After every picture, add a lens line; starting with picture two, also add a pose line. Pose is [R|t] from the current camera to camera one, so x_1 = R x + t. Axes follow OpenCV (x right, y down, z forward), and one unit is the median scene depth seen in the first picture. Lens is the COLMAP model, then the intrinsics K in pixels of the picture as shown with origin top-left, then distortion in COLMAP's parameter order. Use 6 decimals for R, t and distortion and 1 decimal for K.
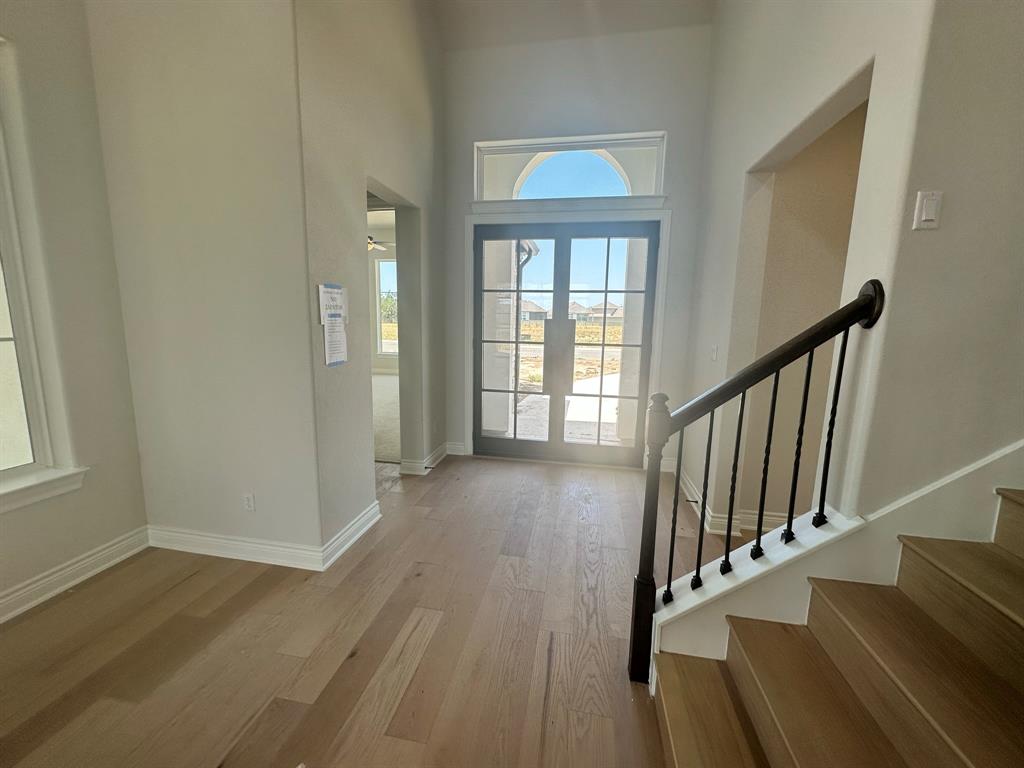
lens RADIAL K [[412.6, 0, 511.0], [0, 412.6, 381.6], [0, 0, 1]] dist [-0.002298, -0.000399]
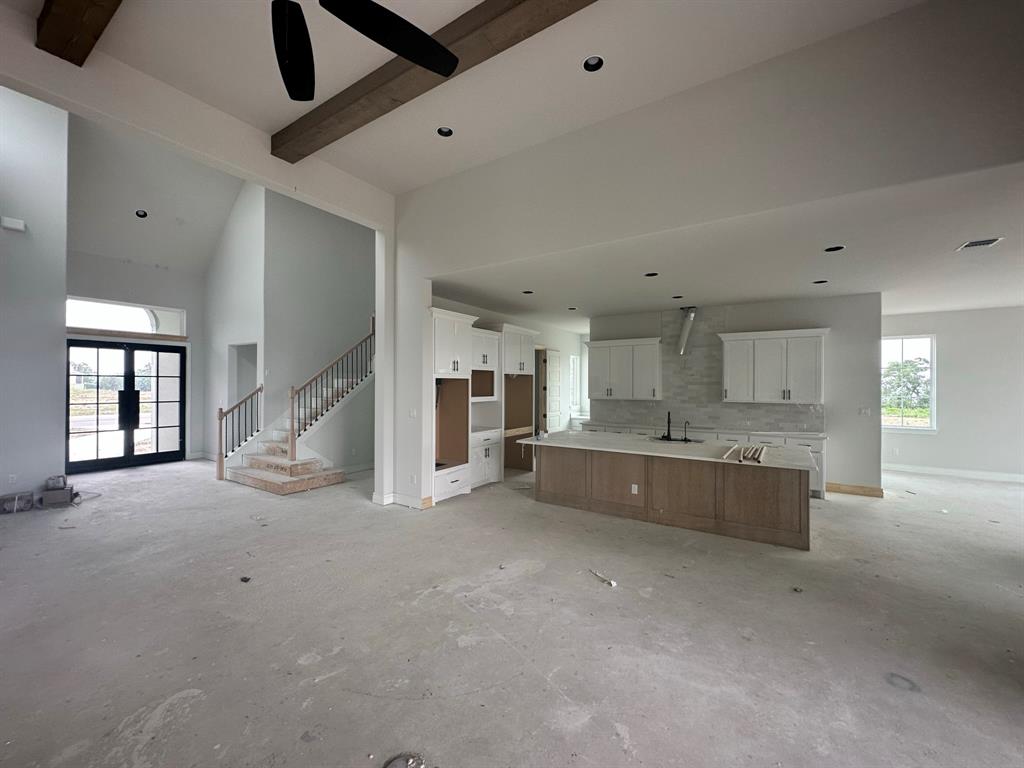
lens RADIAL K [[412.6, 0, 512.7], [0, 412.6, 384.2], [0, 0, 1]] dist [-0.002298, -0.000399]
pose [[0.385045, -0.006899, 0.922872, -0.996841], [0.136088, 0.989465, -0.049382, 0.165765], [-0.912809, 0.144606, 0.381927, -1.424612]]
